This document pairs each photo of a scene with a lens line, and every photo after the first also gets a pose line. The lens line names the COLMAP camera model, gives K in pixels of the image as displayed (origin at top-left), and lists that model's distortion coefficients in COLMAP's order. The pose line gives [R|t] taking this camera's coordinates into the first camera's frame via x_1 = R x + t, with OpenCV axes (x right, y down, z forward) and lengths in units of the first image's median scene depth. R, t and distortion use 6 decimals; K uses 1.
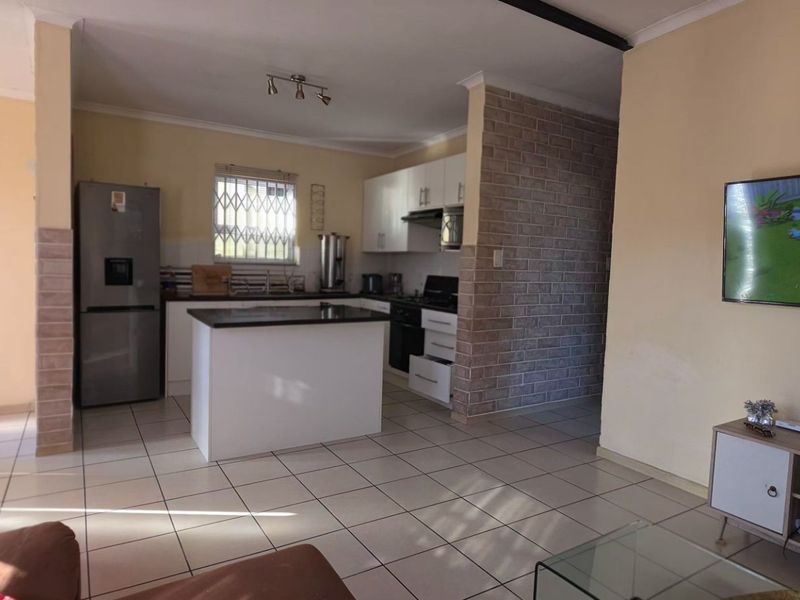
lens RADIAL K [[520.6, 0, 400.9], [0, 520.6, 299.8], [0, 0, 1]] dist [-0.005055, -0.000454]
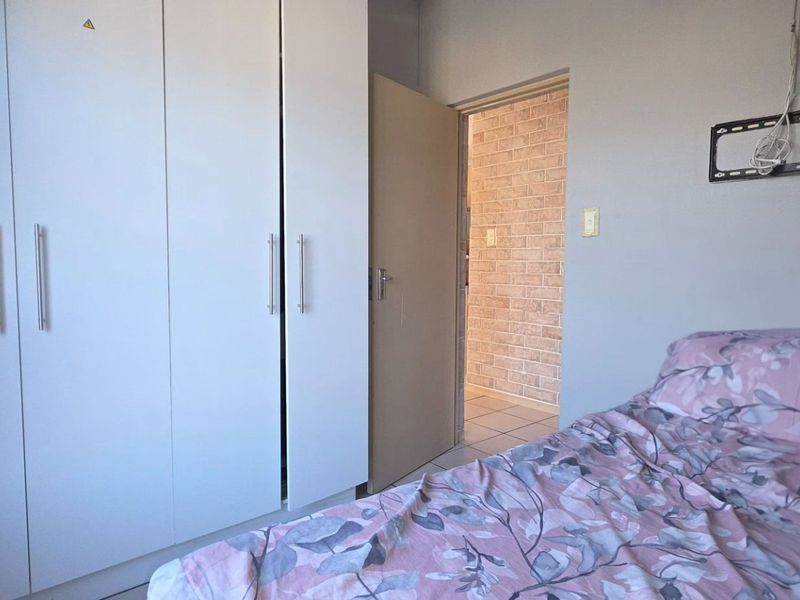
lens RADIAL K [[520.6, 0, 400.1], [0, 520.6, 298.1], [0, 0, 1]] dist [-0.005055, -0.000454]
pose [[0.132564, 0.047037, -0.990058, 1.138904], [-0.072562, 0.996654, 0.037635, 0.013448], [0.988515, 0.066852, 0.135533, 0.668918]]
